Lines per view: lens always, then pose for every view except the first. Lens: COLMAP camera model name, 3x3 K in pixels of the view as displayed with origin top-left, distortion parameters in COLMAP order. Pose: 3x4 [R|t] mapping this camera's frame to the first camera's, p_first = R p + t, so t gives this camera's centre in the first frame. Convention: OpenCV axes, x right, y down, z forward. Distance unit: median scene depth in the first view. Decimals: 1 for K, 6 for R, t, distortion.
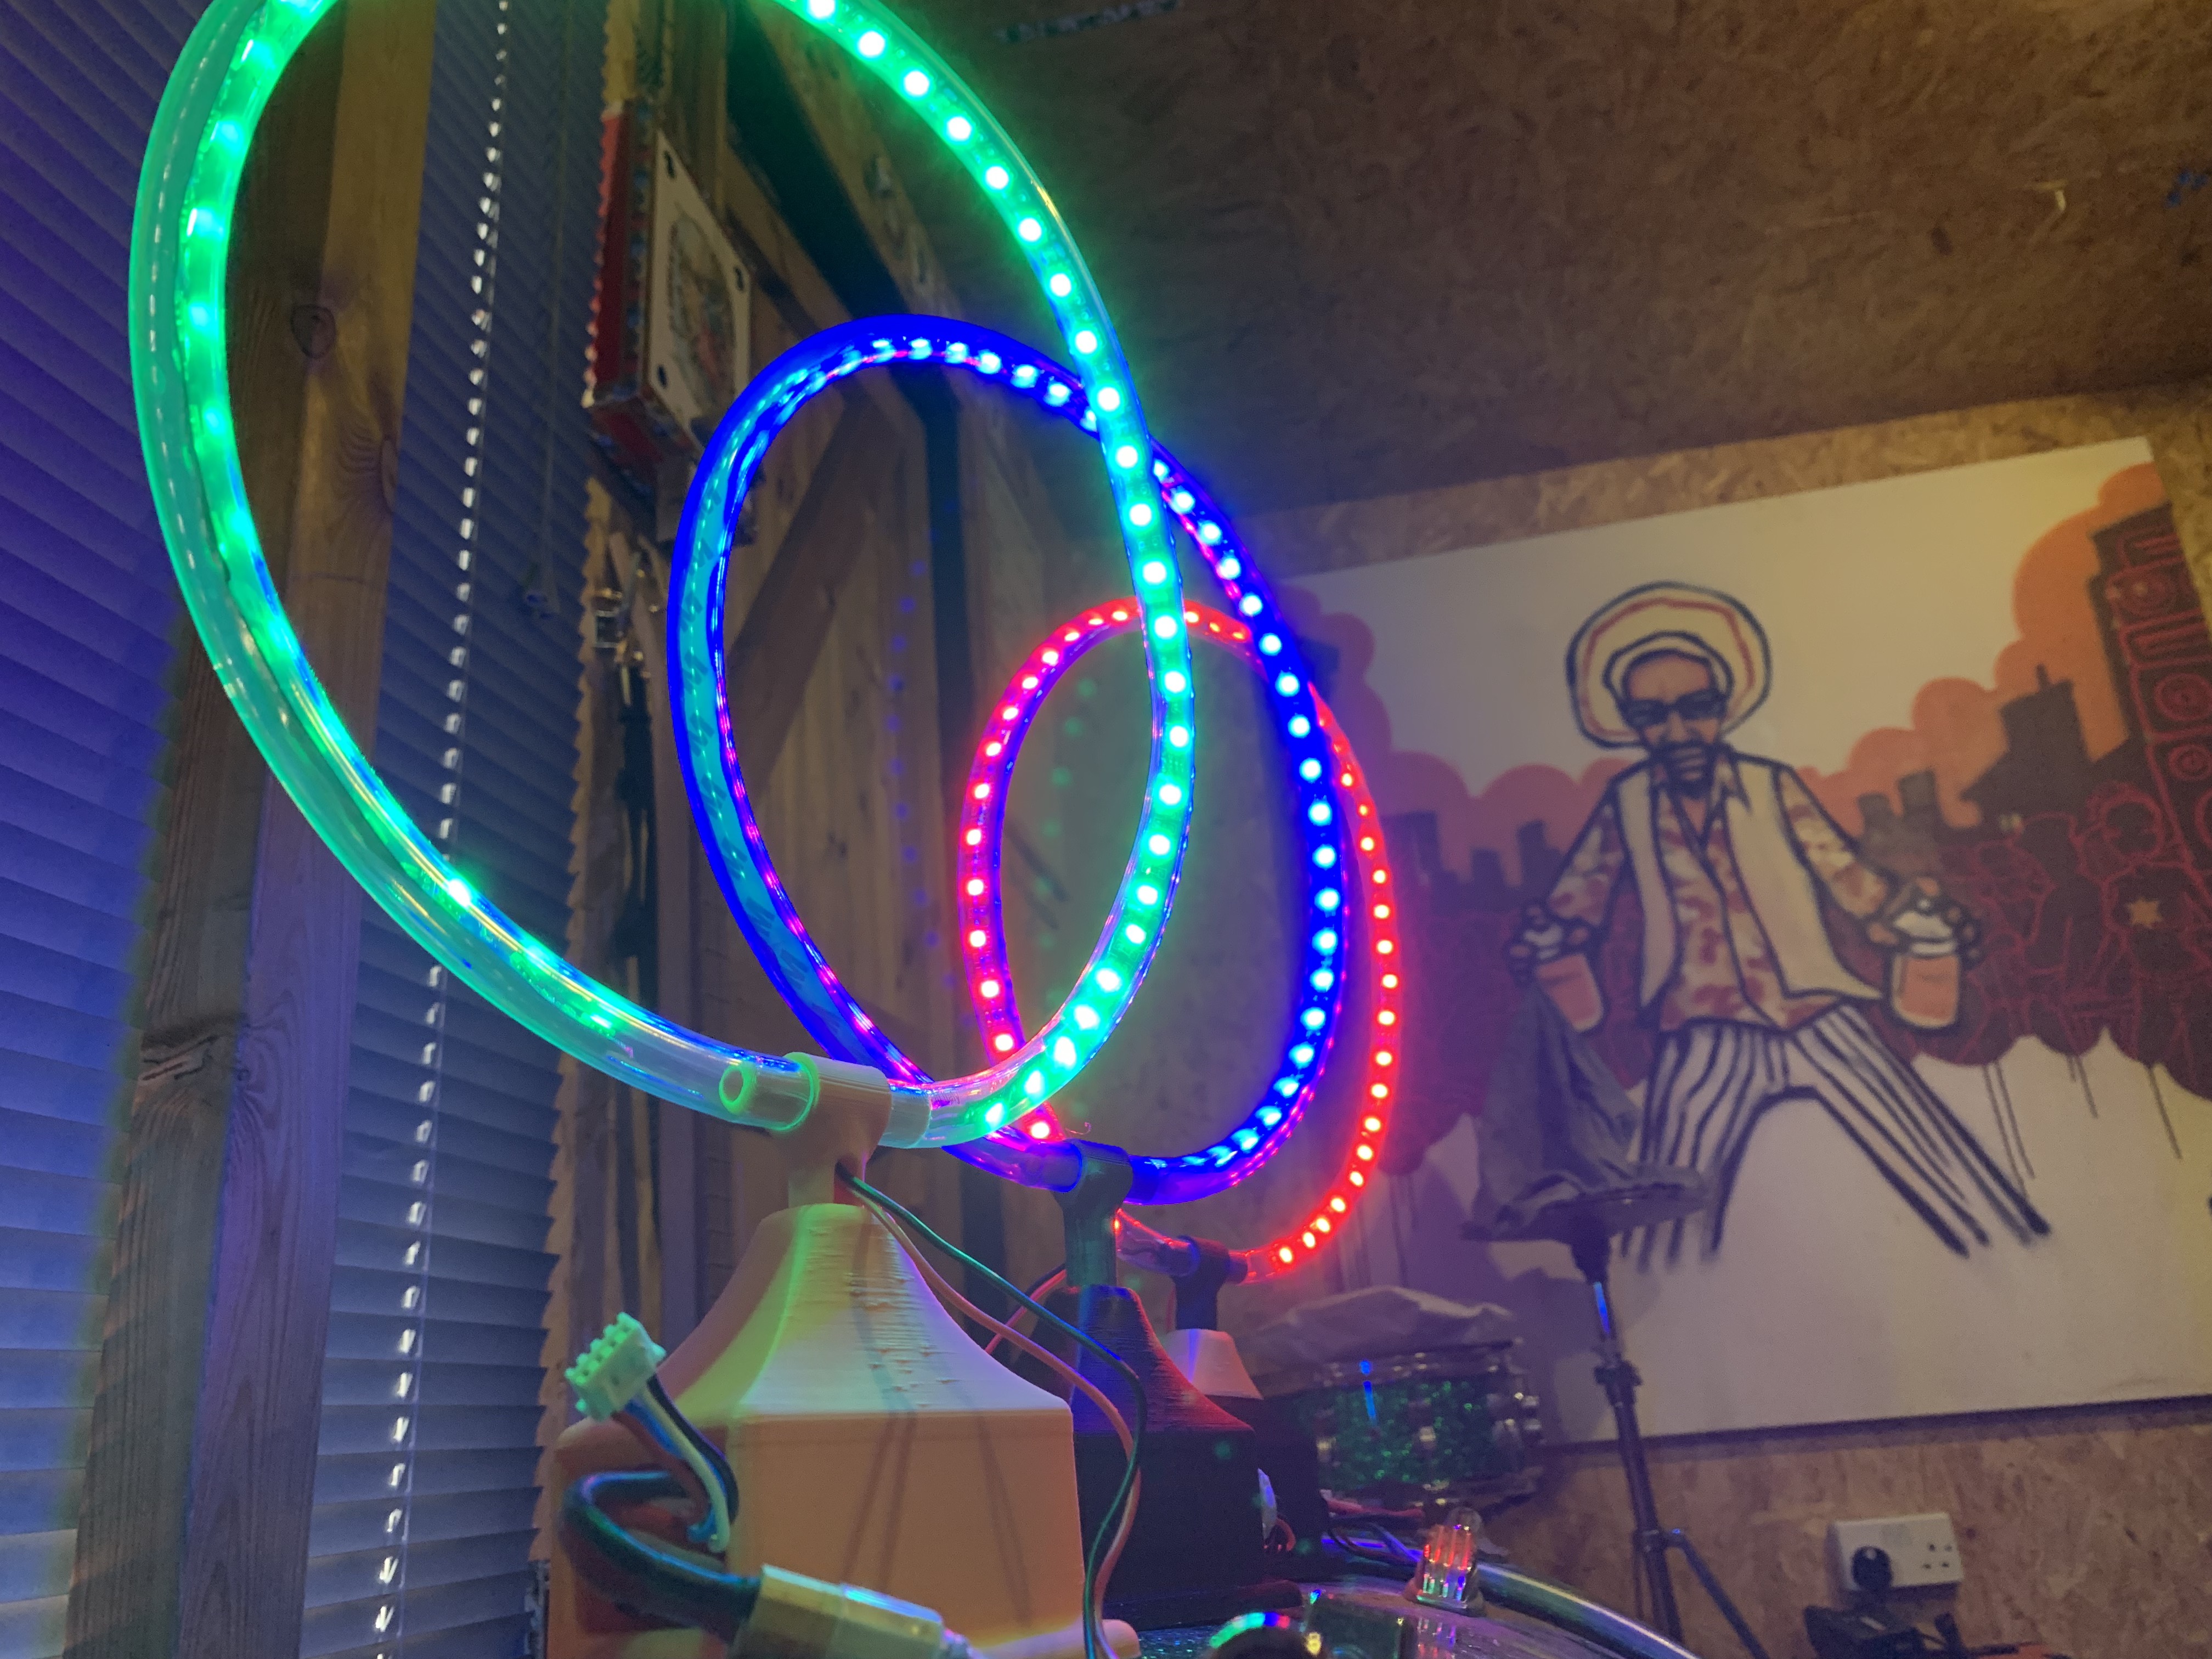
lens RADIAL K [[1723.7, 0, 1112.0], [0, 1723.7, 795.0], [0, 0, 1]] dist [0.021549, -0.042948]
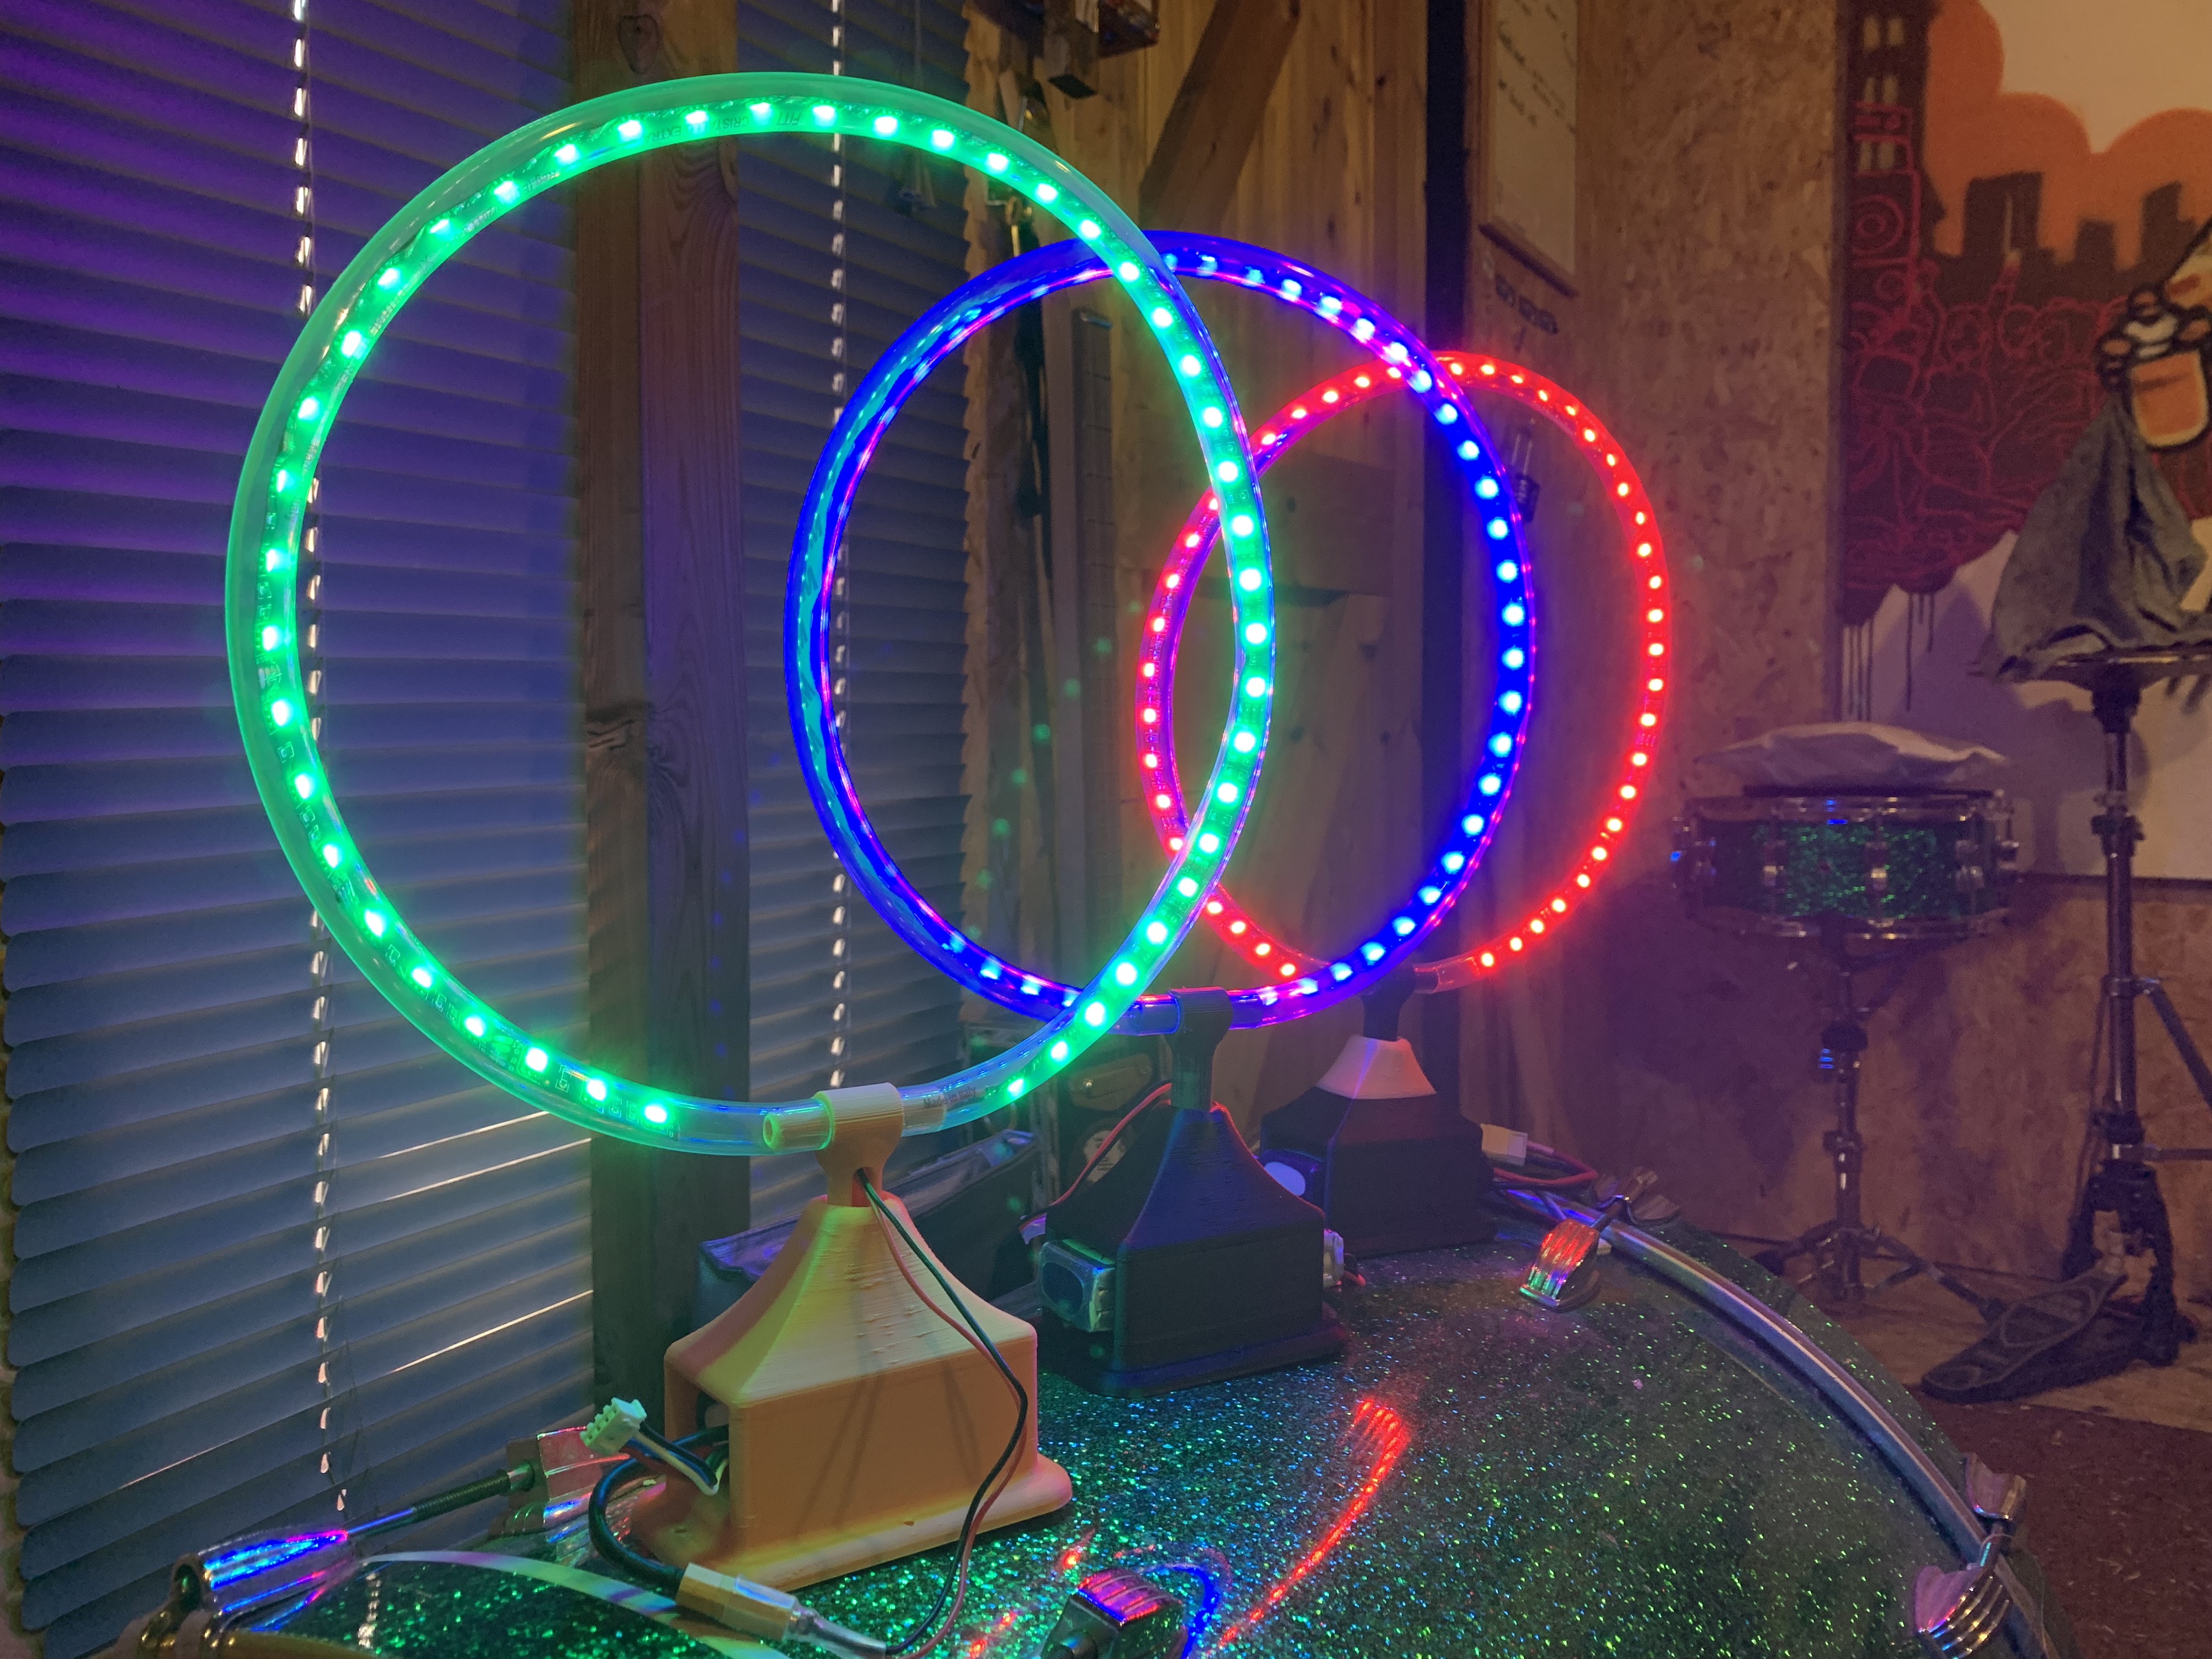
lens RADIAL K [[1723.7, 0, 1111.8], [0, 1723.7, 805.9], [0, 0, 1]] dist [0.021549, -0.042948]
pose [[0.943396, 0.092020, -0.318649, 0.194559], [0.049017, 0.911508, 0.408350, -0.262934], [0.328027, -0.400855, 0.855403, 0.001653]]
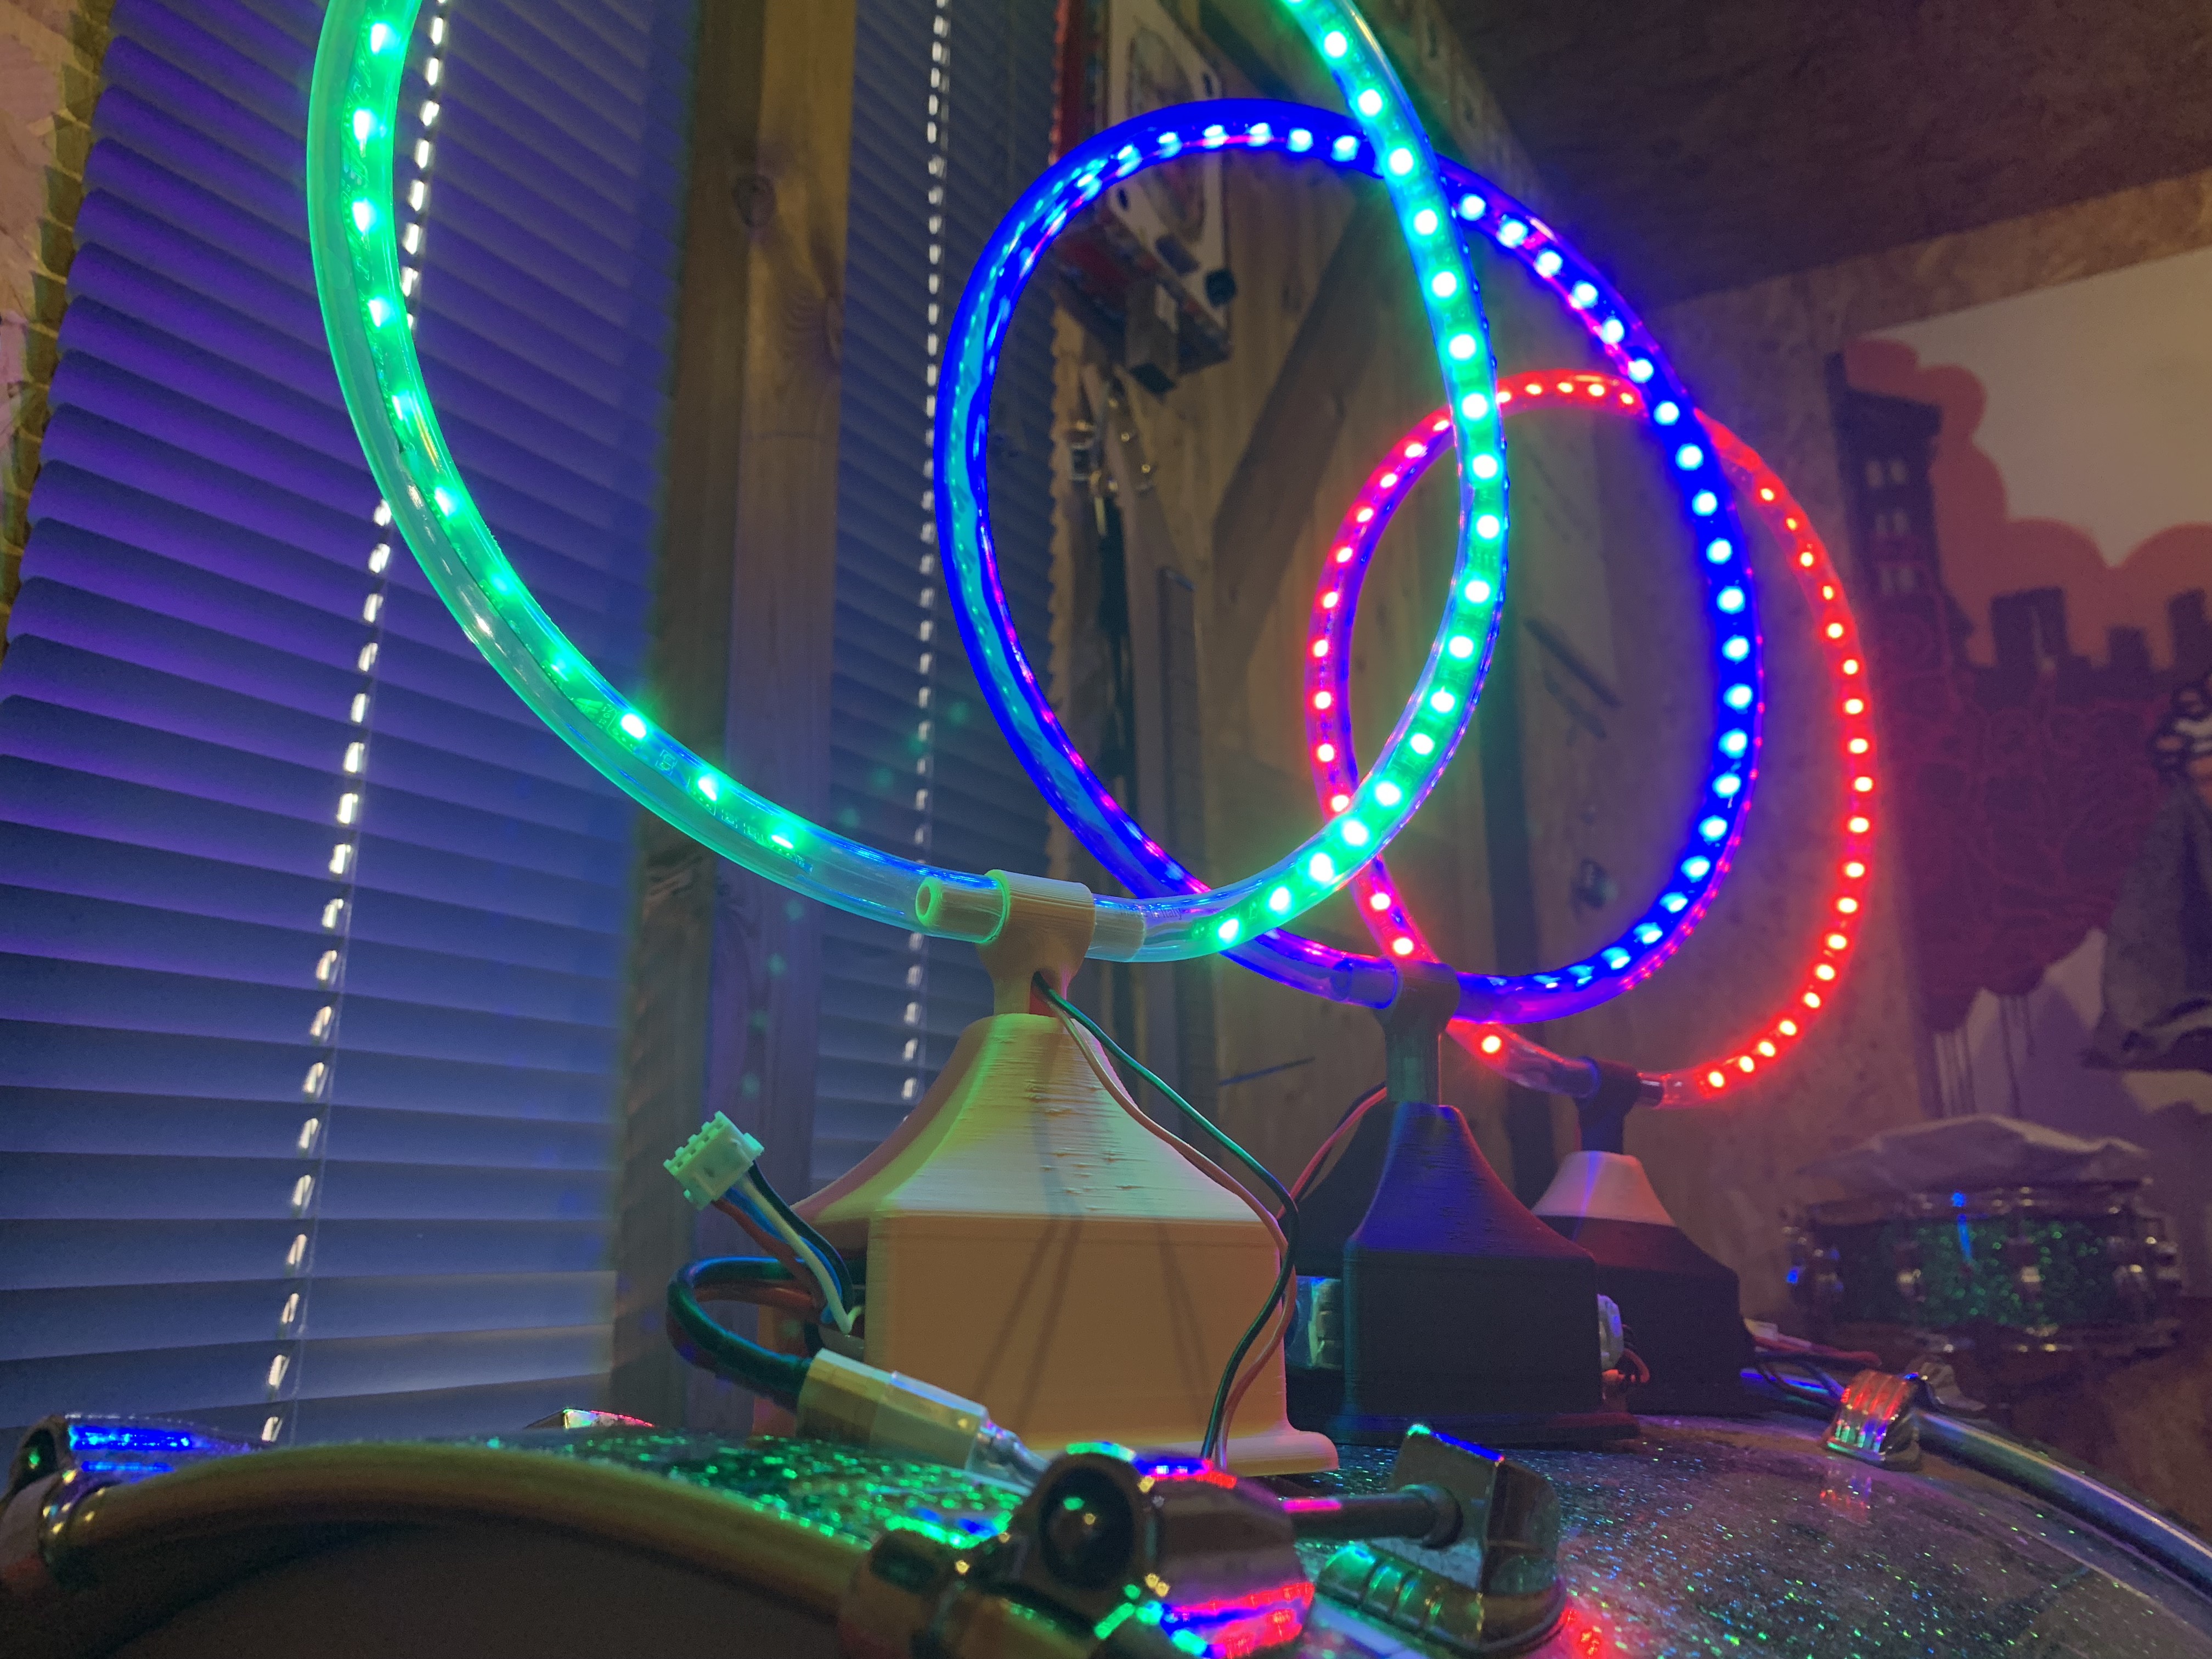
lens RADIAL K [[1723.7, 0, 1106.4], [0, 1723.7, 807.9], [0, 0, 1]] dist [0.021549, -0.042948]
pose [[0.939992, -0.019188, -0.340657, 0.100176], [0.057959, 0.992887, 0.104002, 0.004774], [0.336238, -0.117505, 0.934418, 0.032194]]
